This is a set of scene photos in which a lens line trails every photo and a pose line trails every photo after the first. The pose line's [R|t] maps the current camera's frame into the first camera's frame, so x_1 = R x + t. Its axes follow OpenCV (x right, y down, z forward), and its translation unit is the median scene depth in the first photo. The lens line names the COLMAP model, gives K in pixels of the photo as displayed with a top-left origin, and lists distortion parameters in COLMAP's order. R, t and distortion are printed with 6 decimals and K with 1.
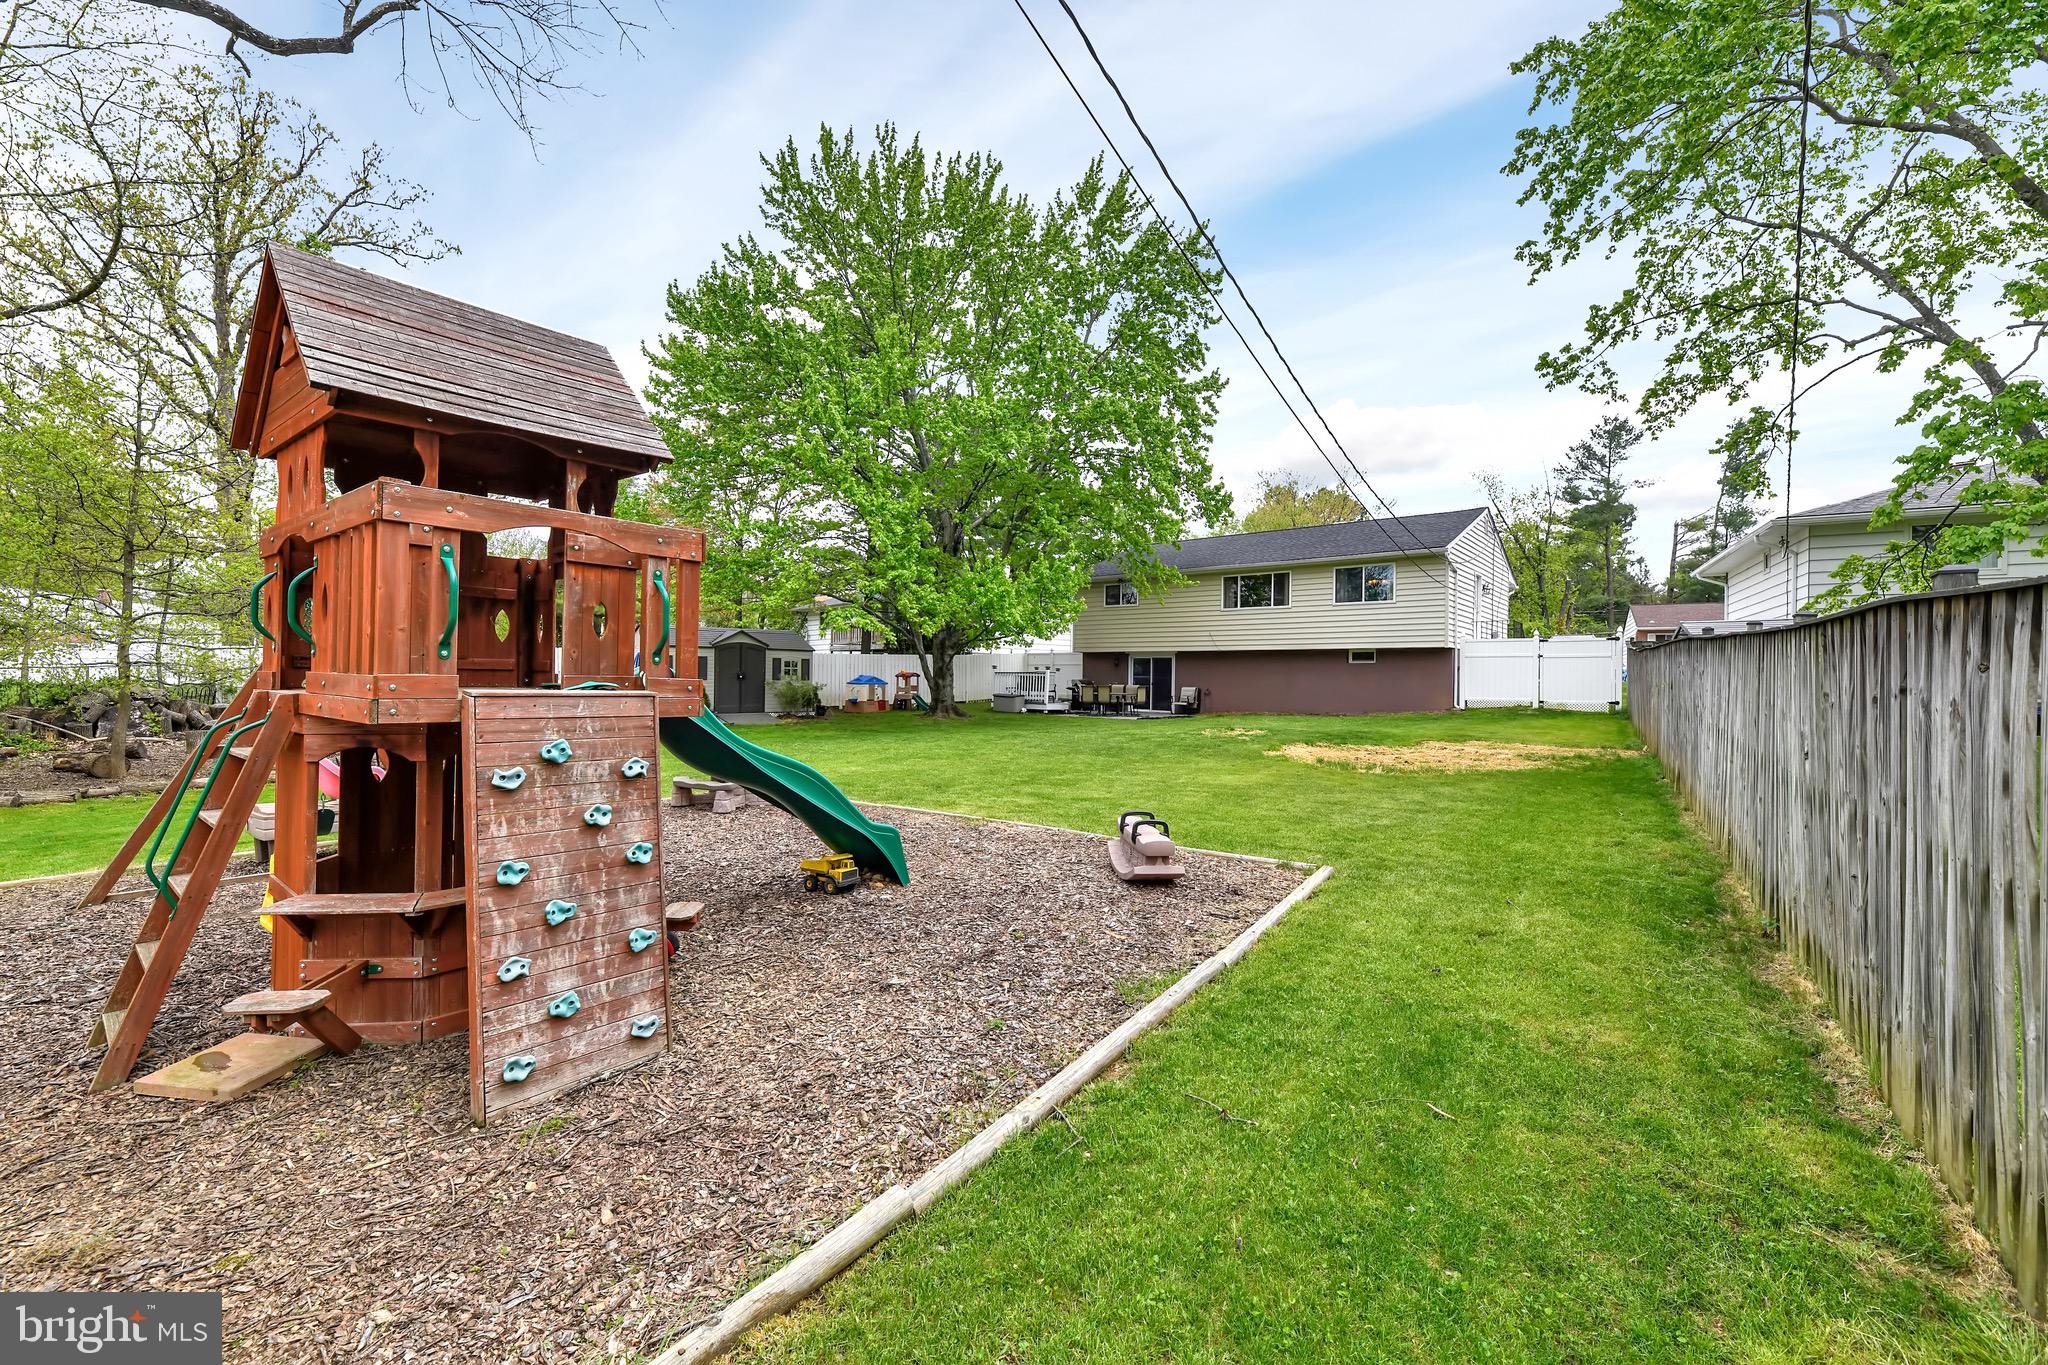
lens RADIAL K [[812.1, 0, 1023.2], [0, 812.1, 675.5], [0, 0, 1]] dist [-0.012996, 0.000061]
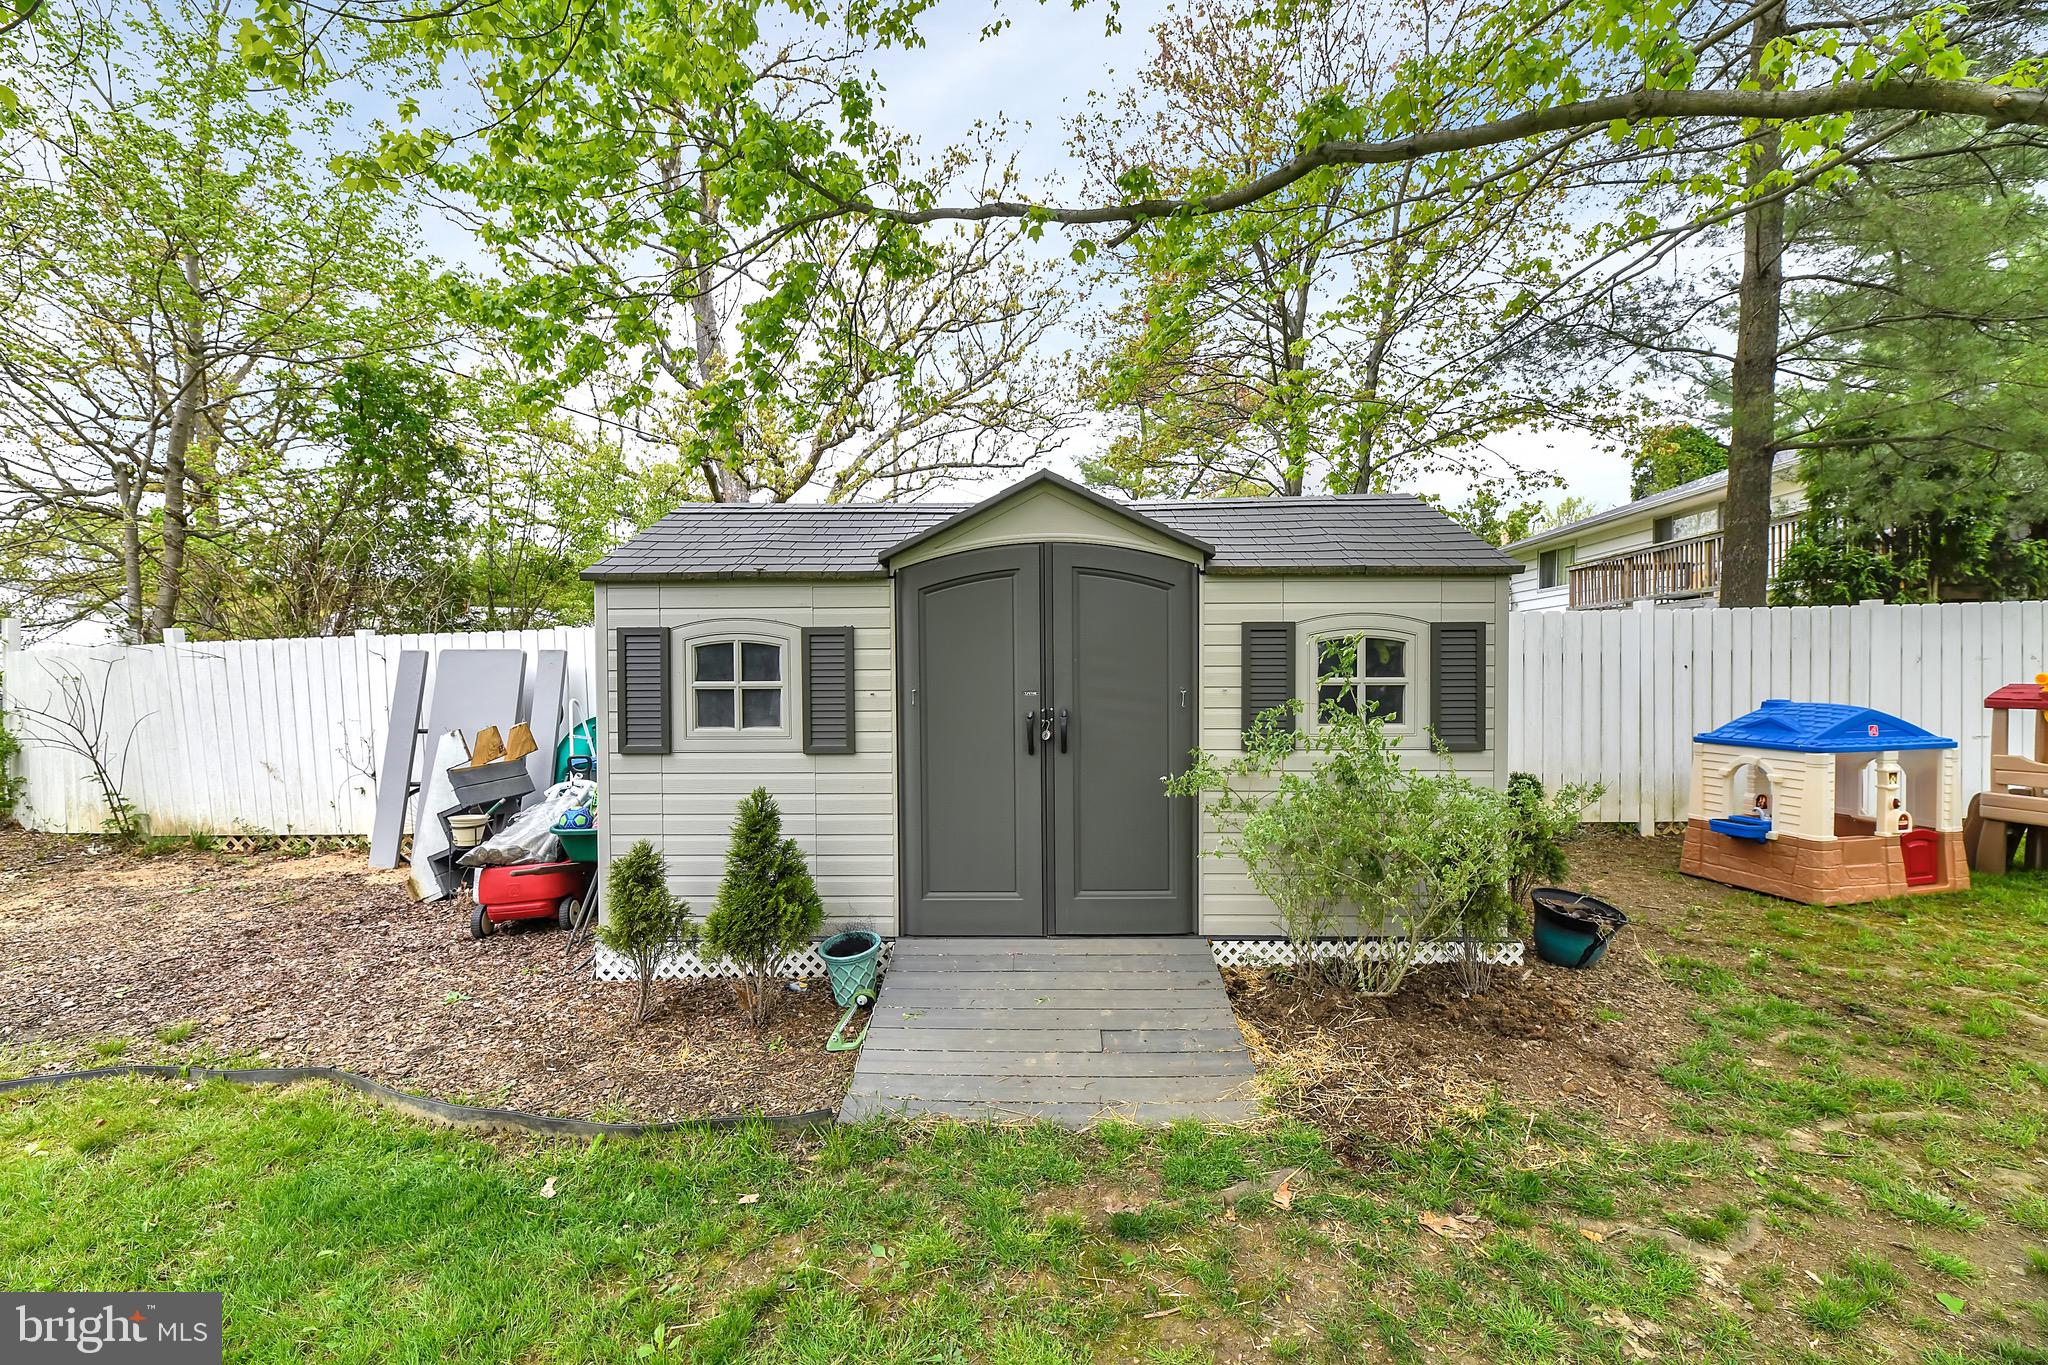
lens RADIAL K [[812.1, 0, 1023.2], [0, 812.1, 675.5], [0, 0, 1]] dist [-0.012996, 0.000061]
pose [[0.676401, -0.004233, -0.736521, -0.197597], [0.008843, 0.999958, 0.002374, -0.010429], [0.736480, -0.008119, 0.676410, 0.787121]]
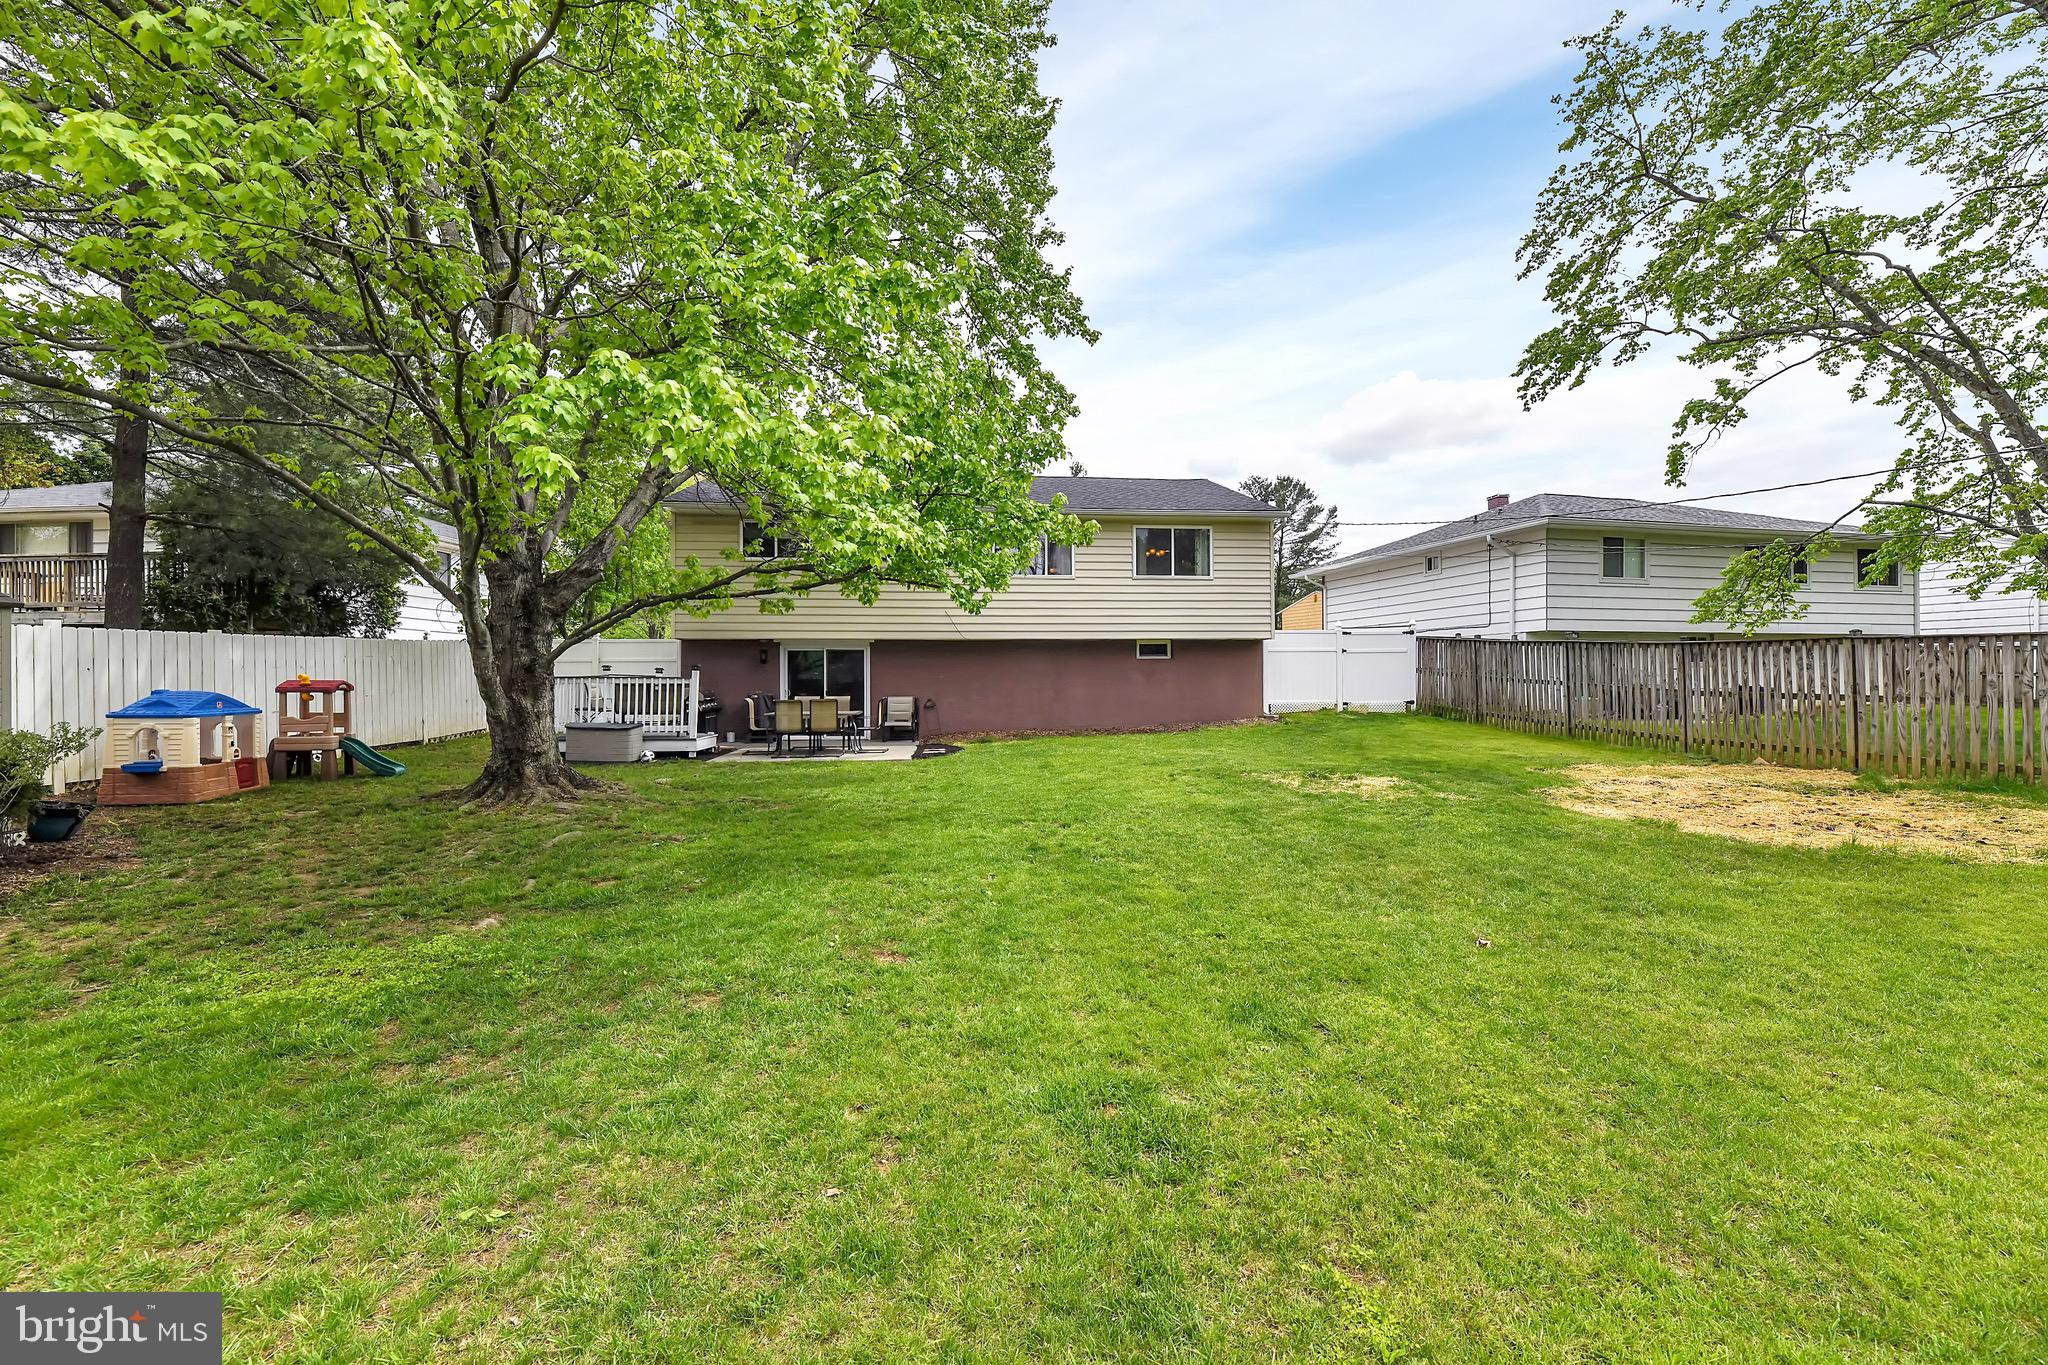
lens RADIAL K [[812.1, 0, 1023.2], [0, 812.1, 675.5], [0, 0, 1]] dist [-0.012996, 0.000061]
pose [[0.705222, -0.011287, 0.708896, -0.202087], [0.010315, 0.999931, 0.005660, -0.005519], [-0.708911, 0.003321, 0.705290, 0.552374]]
